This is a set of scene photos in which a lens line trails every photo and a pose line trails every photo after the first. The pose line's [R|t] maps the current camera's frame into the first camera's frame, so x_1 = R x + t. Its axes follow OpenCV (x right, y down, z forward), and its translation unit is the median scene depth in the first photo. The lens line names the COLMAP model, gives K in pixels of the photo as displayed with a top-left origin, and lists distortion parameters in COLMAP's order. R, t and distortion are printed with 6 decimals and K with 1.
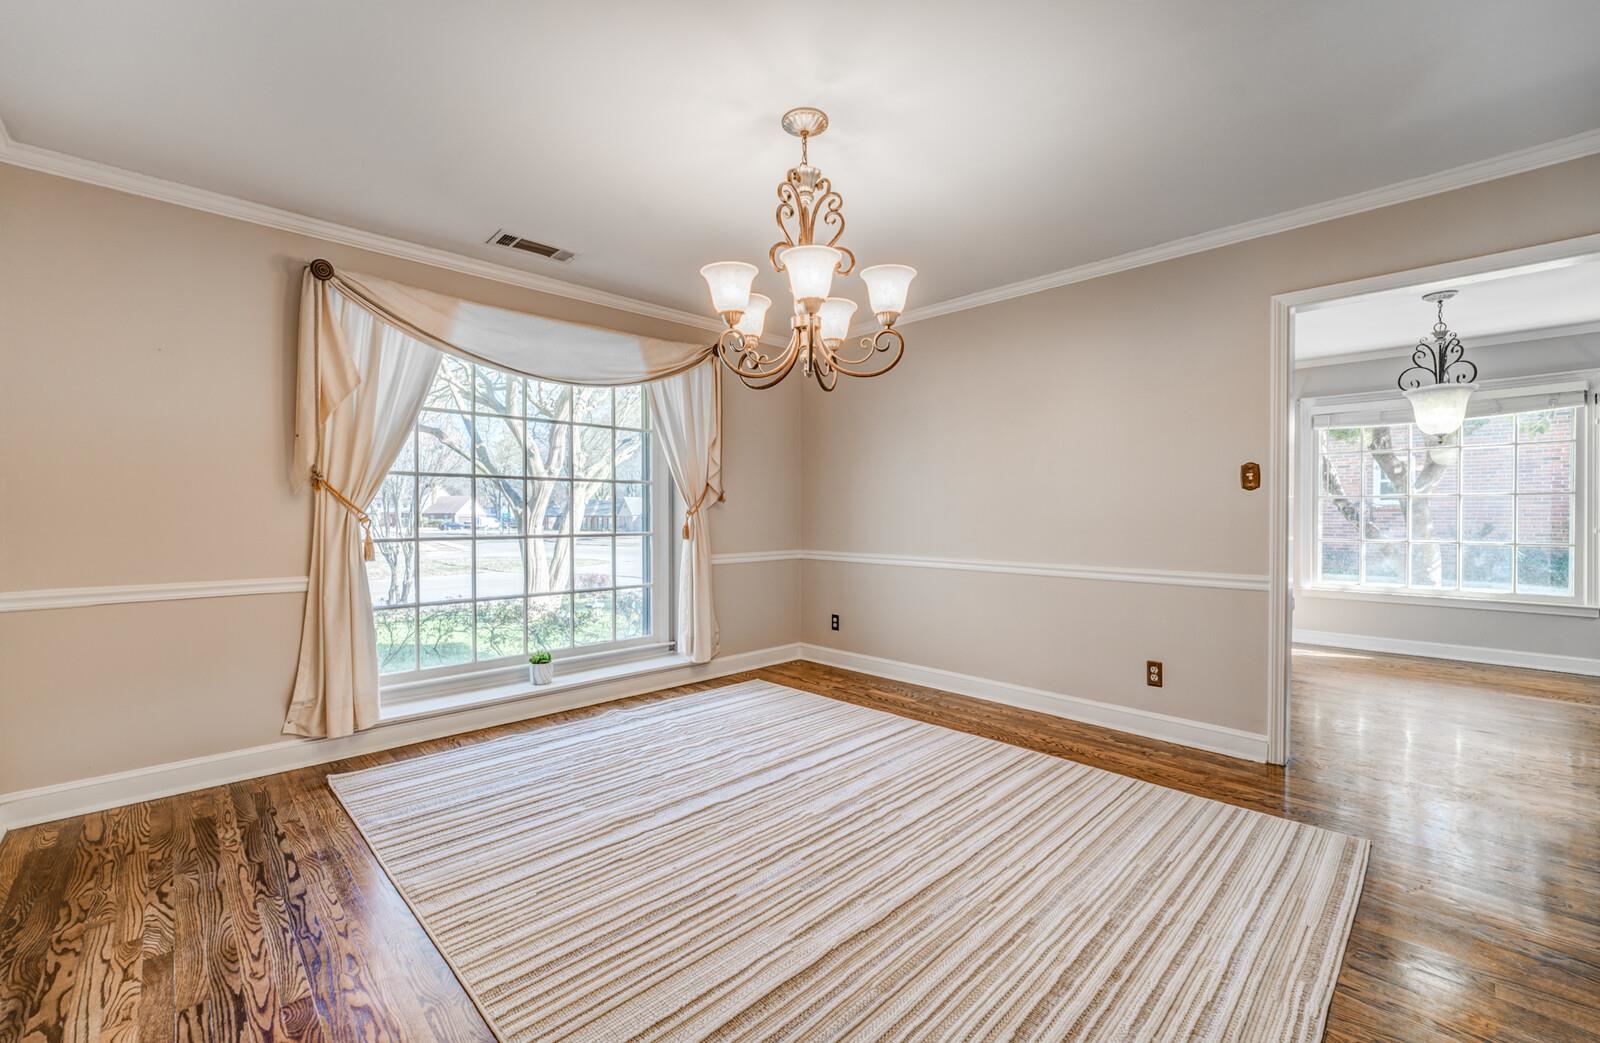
lens RADIAL K [[651.9, 0, 800.0], [0, 651.9, 521.5], [0, 0, 1]] dist [-0.014461, 0.000493]
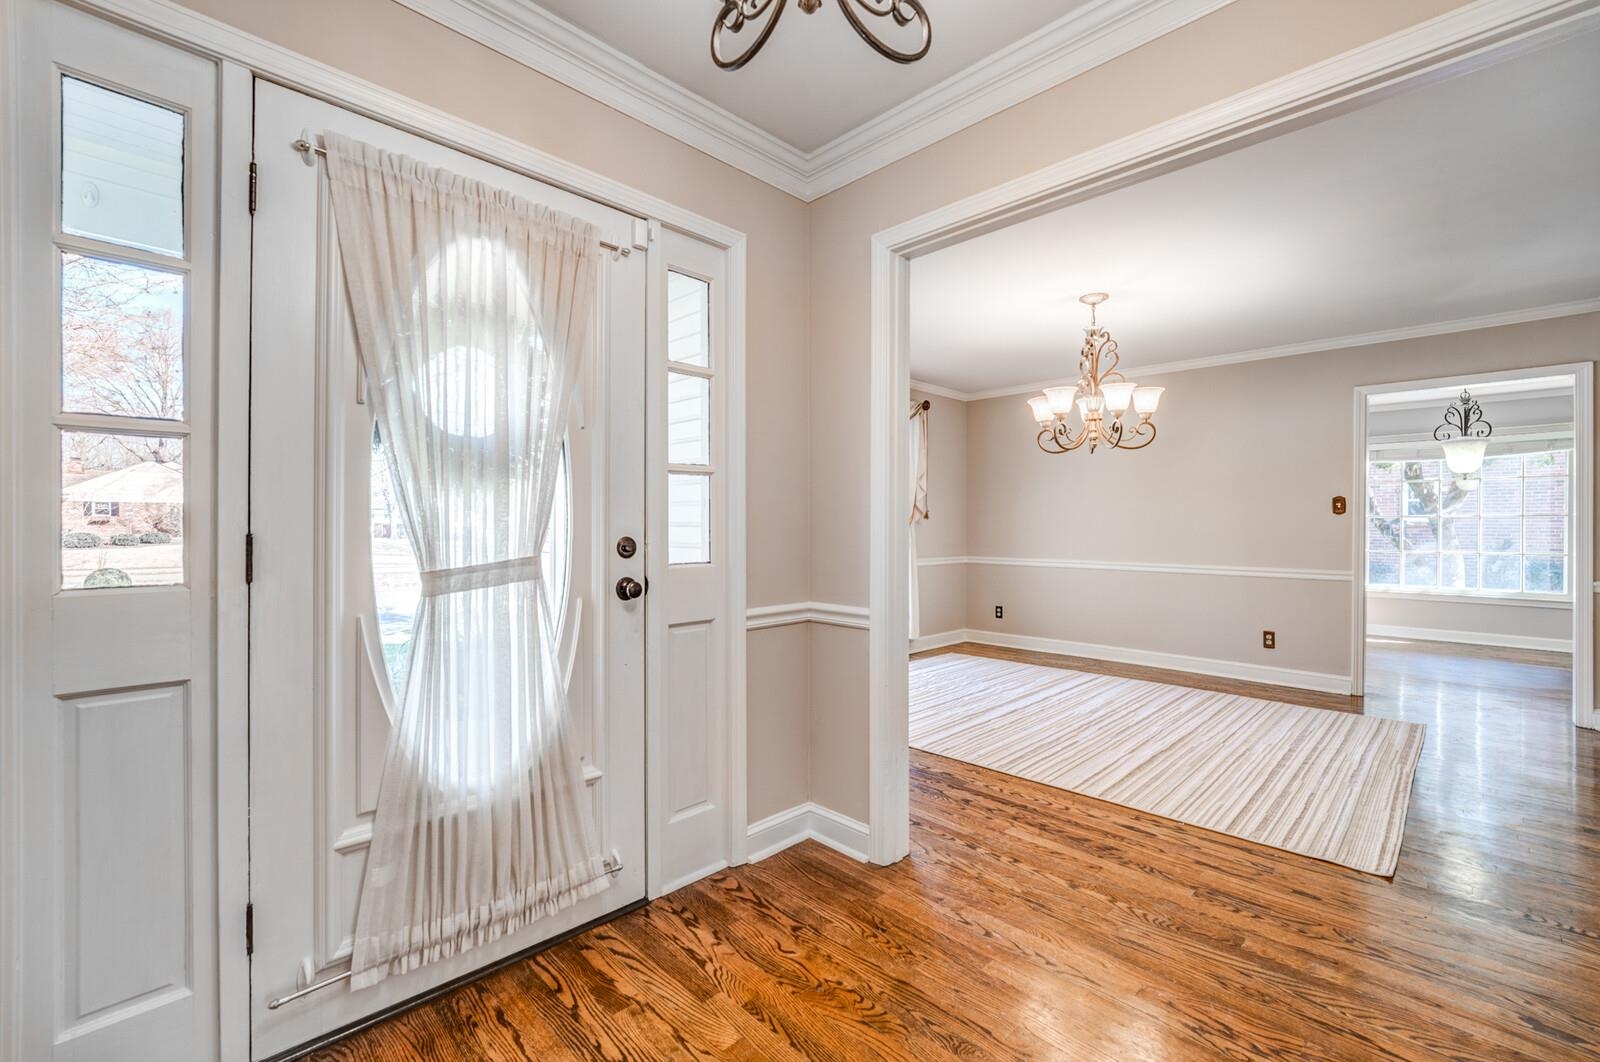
lens RADIAL K [[681.8, 0, 800.0], [0, 681.8, 531.0], [0, 0, 1]] dist [-0.003221, -0.000879]
pose [[0.999926, 0.005431, 0.010842, -0.522890], [-0.005363, 0.999965, -0.006362, 0.006166], [-0.010876, 0.006303, 0.999921, -0.517187]]
